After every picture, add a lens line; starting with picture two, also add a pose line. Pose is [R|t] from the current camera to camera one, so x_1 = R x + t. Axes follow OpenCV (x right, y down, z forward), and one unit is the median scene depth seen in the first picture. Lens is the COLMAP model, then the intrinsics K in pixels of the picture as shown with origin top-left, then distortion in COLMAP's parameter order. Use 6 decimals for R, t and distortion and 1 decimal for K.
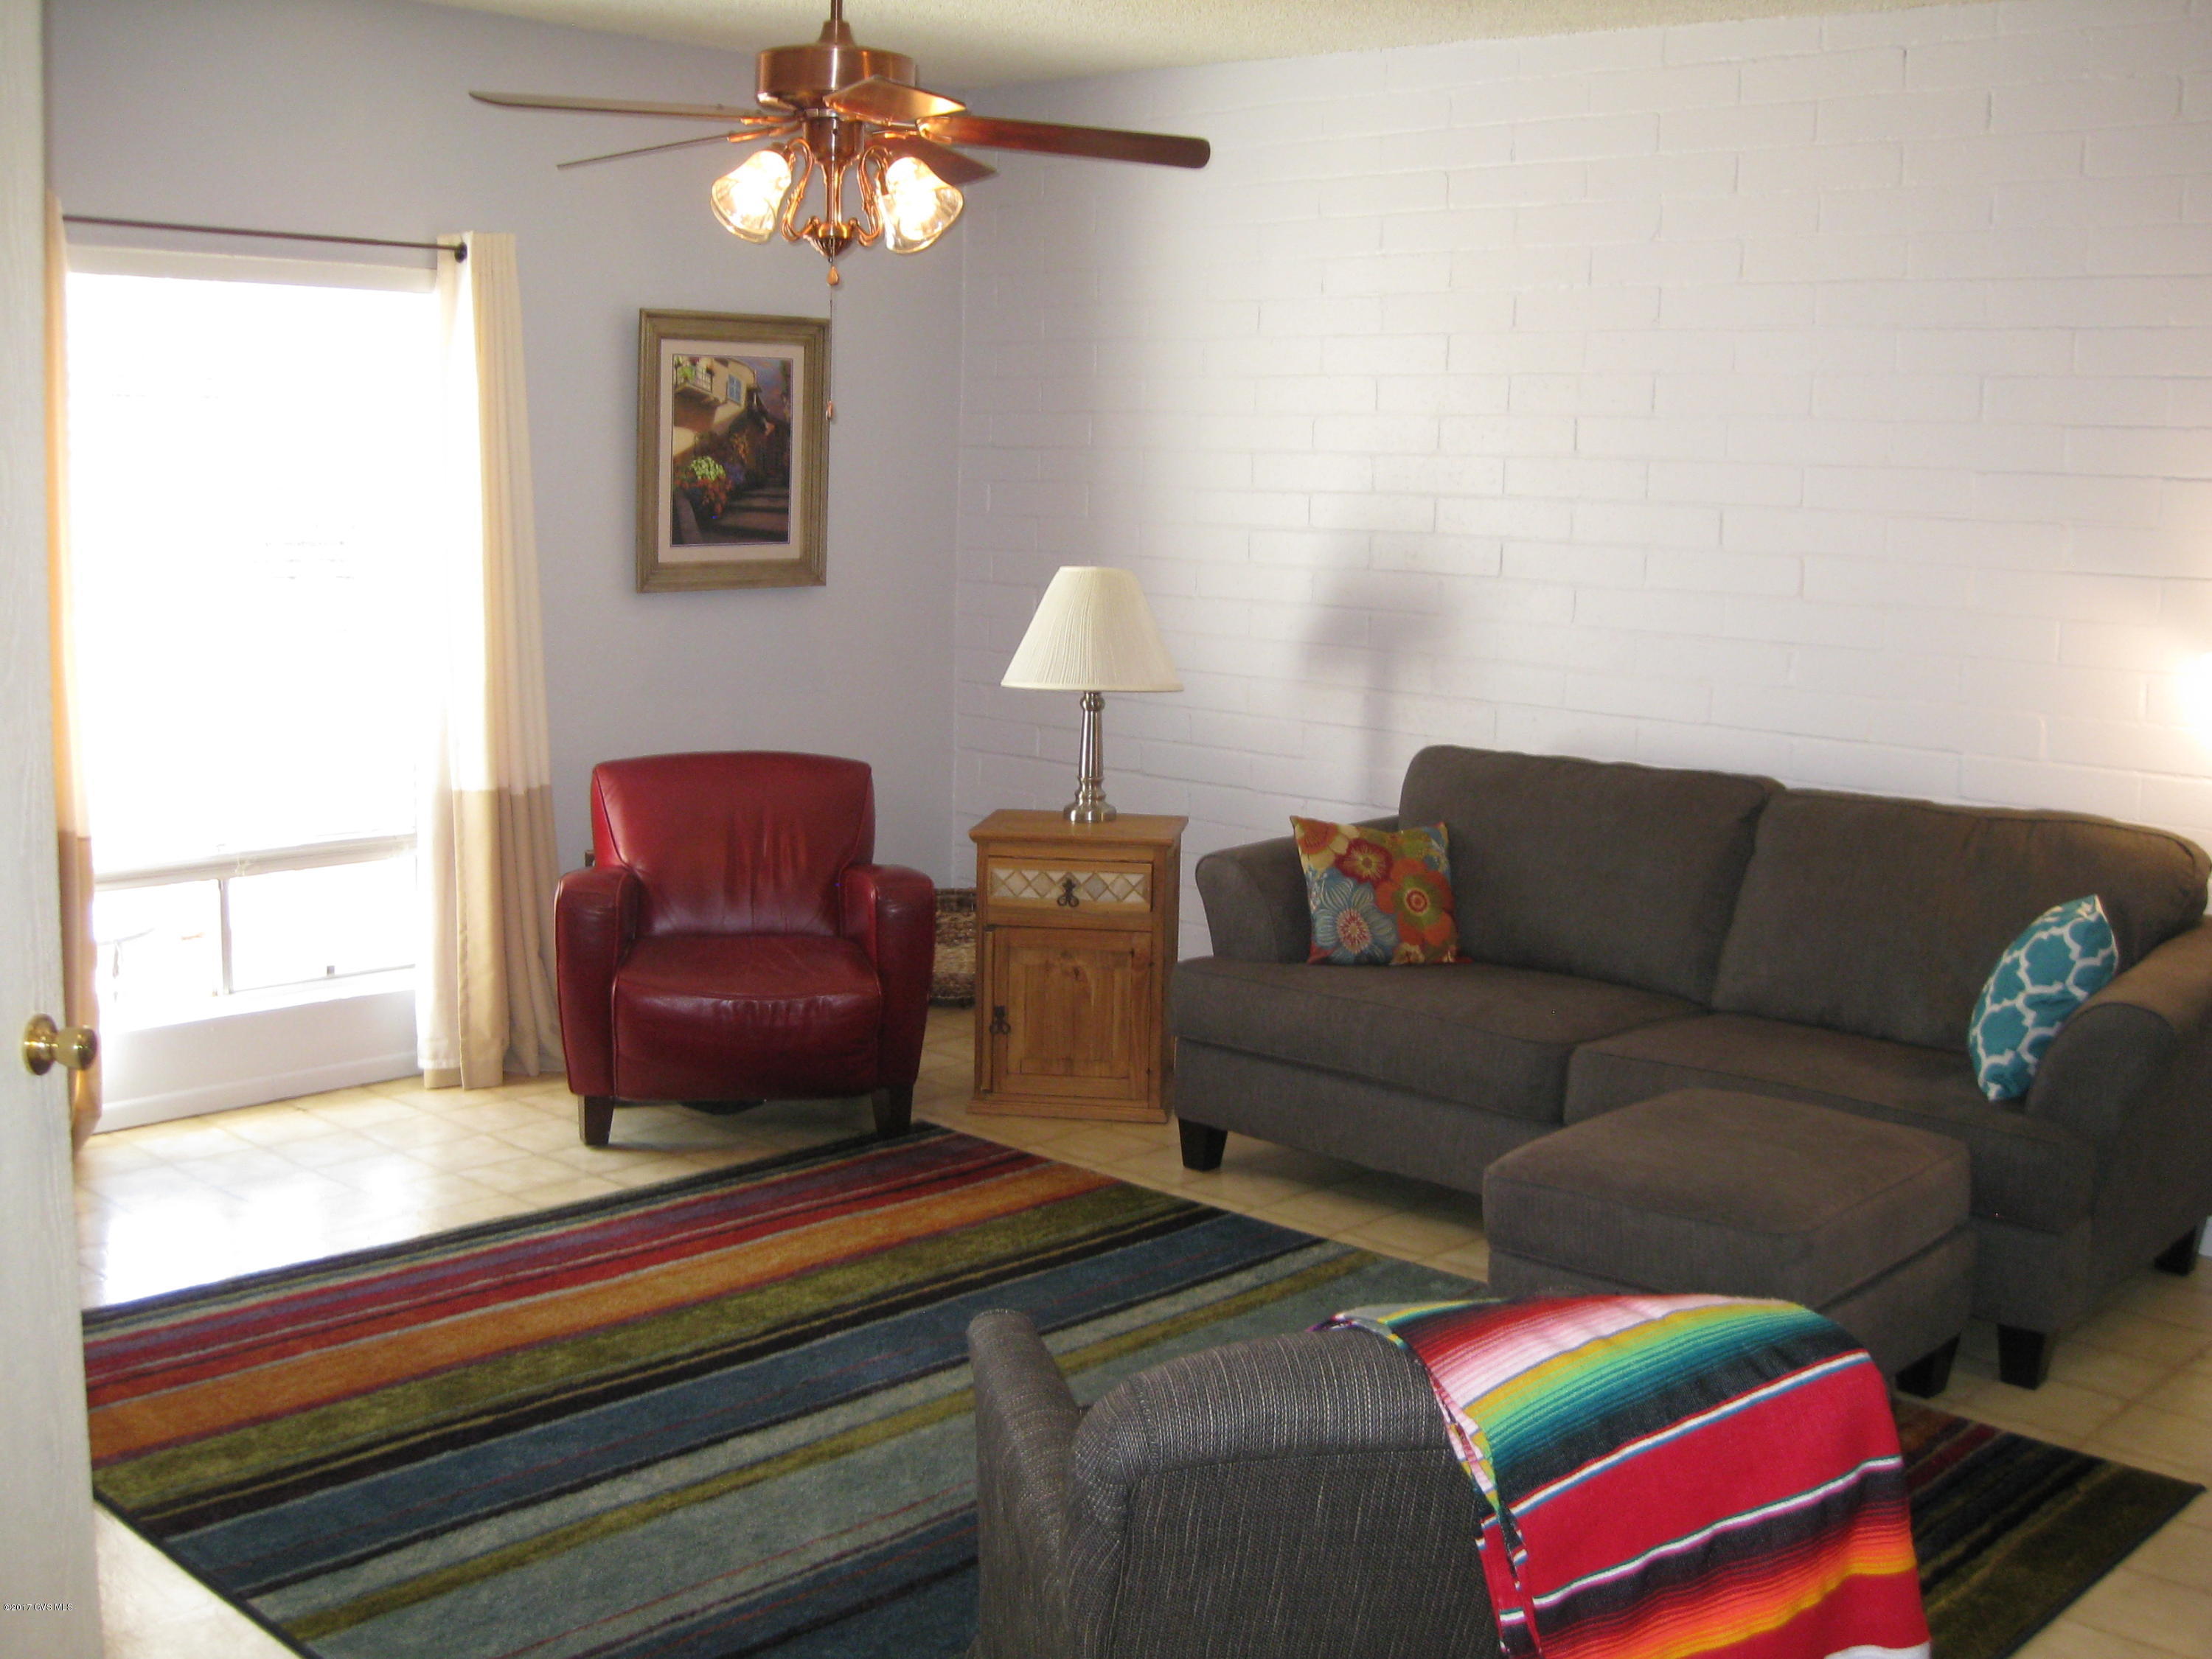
lens RADIAL K [[2440.3, 0, 1094.2], [0, 2440.3, 832.9], [0, 0, 1]] dist [-0.168628, 0.130067]
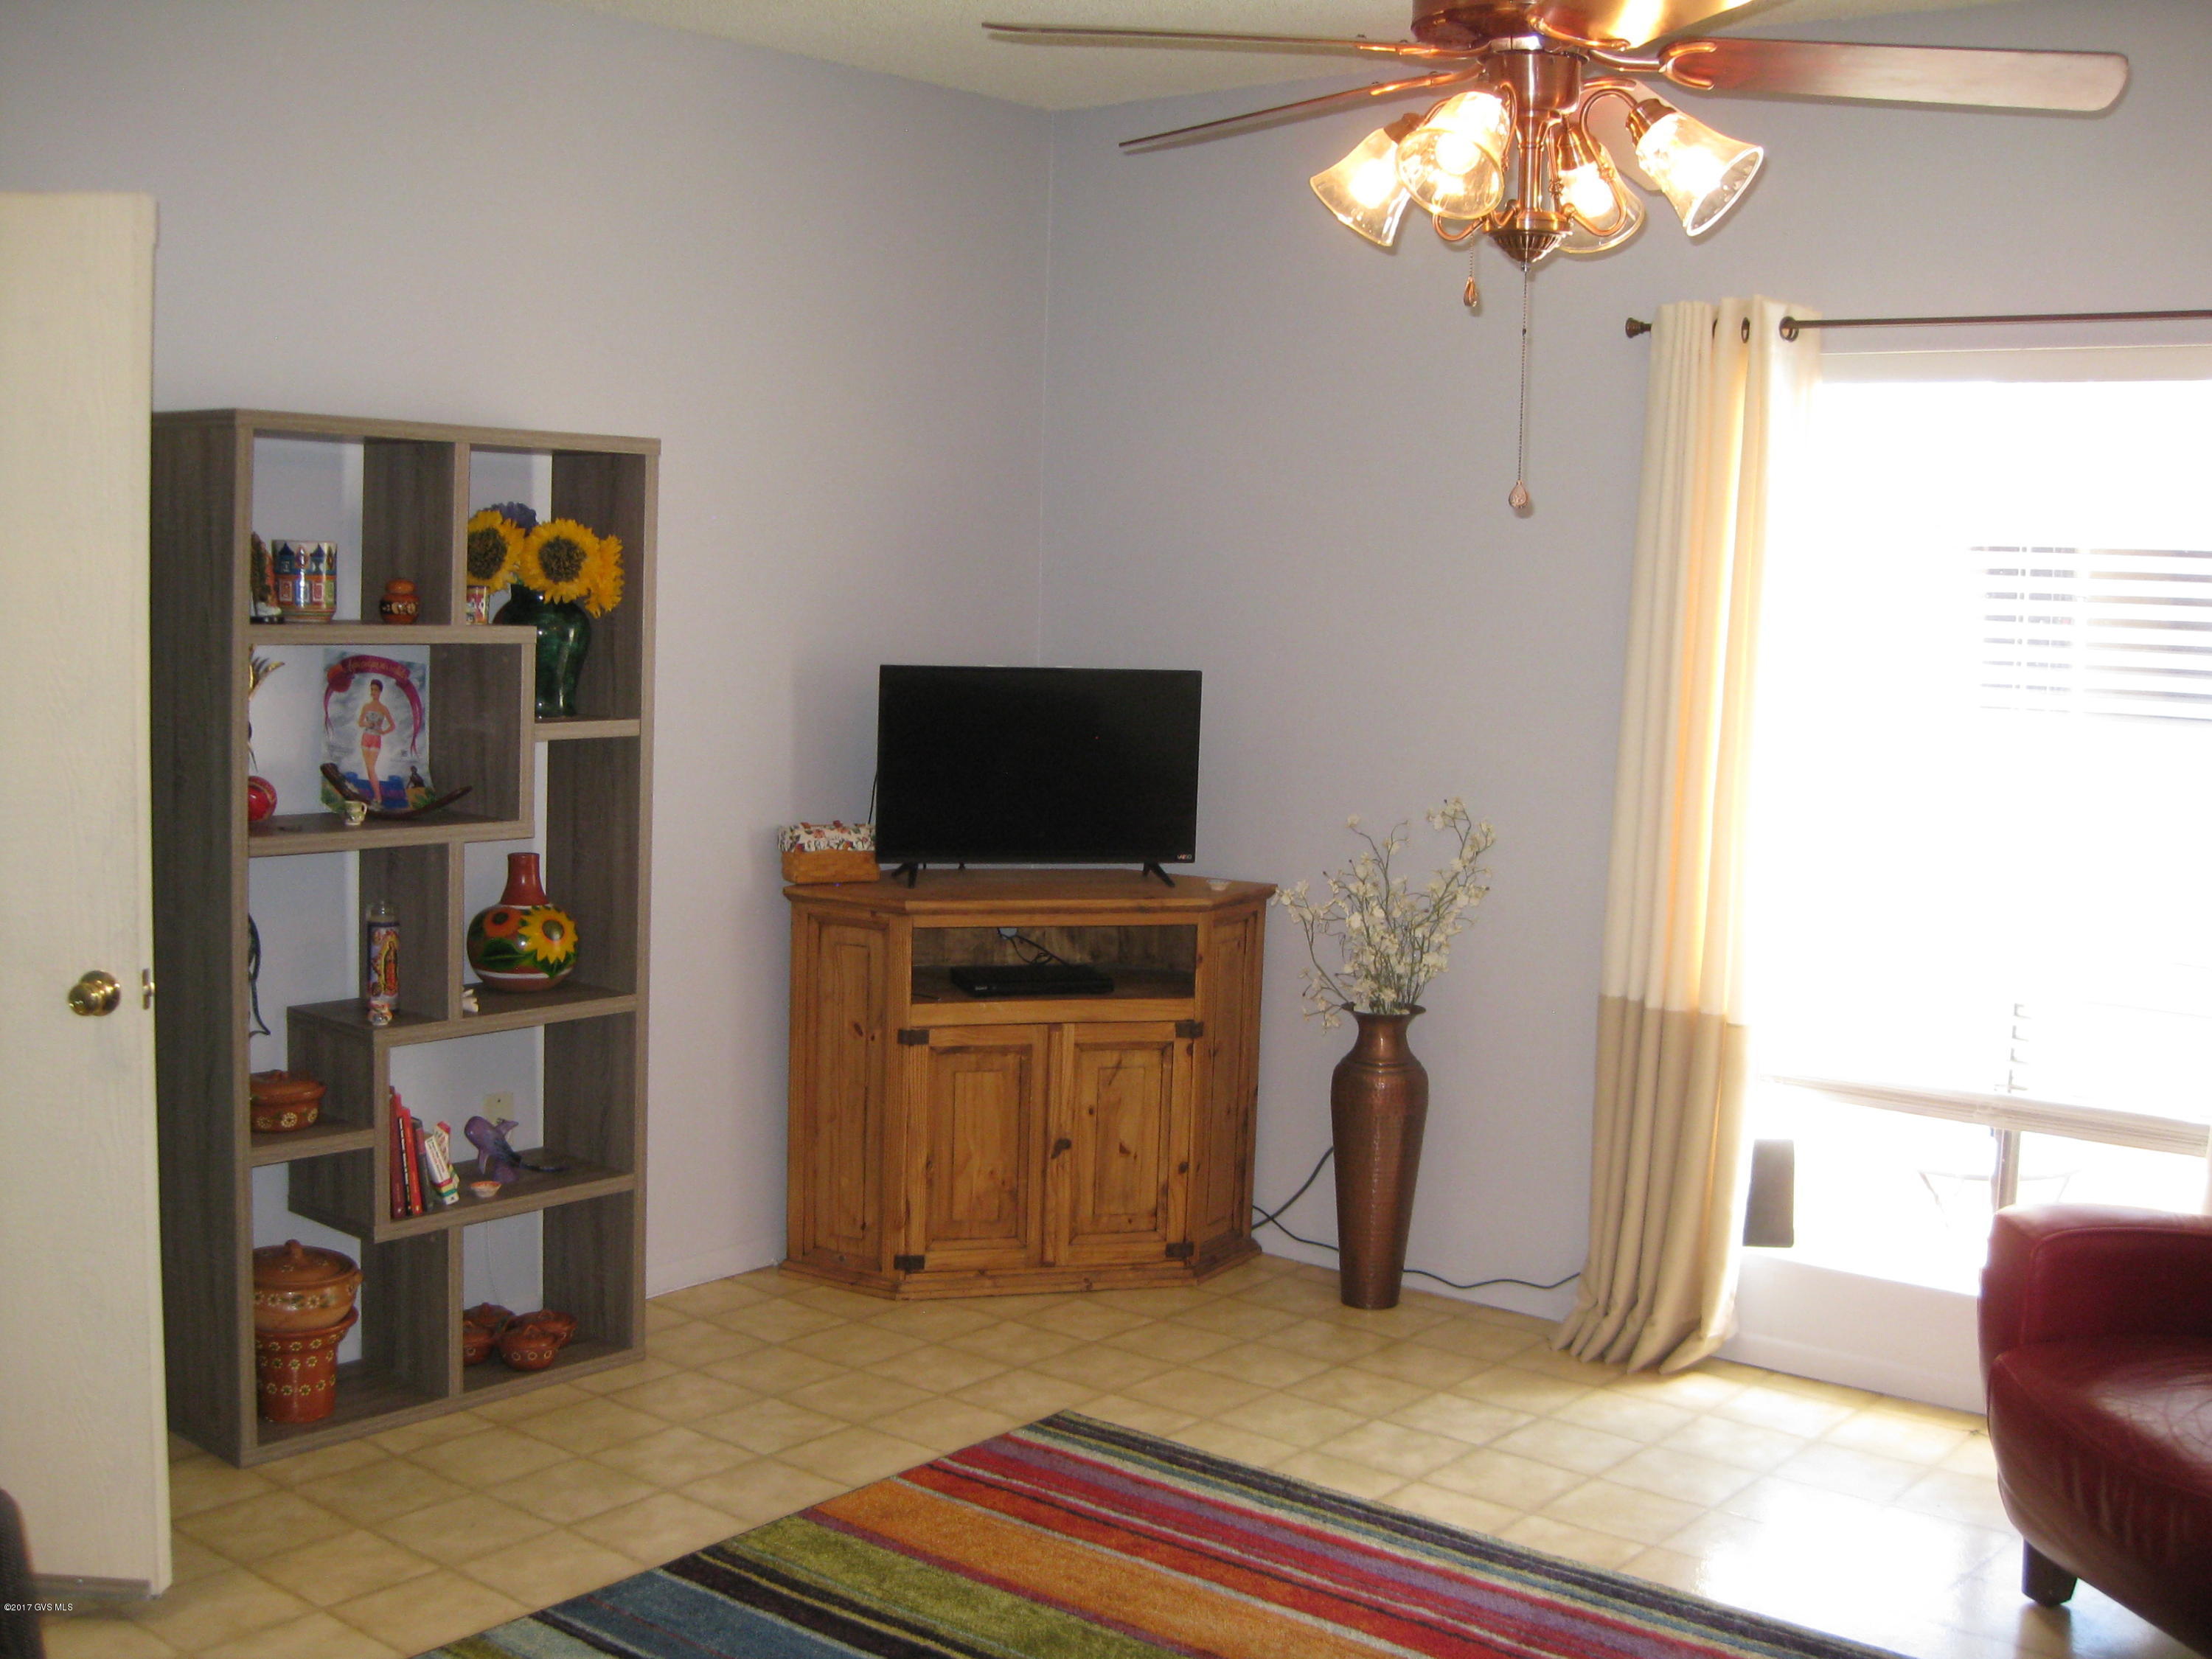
lens RADIAL K [[2440.3, 0, 1094.2], [0, 2440.3, 832.9], [0, 0, 1]] dist [-0.168628, 0.130067]
pose [[0.103929, 0.091964, -0.990324, 0.526430], [-0.185387, 0.980057, 0.071556, -0.106972], [0.977154, 0.176157, 0.118905, 0.818952]]
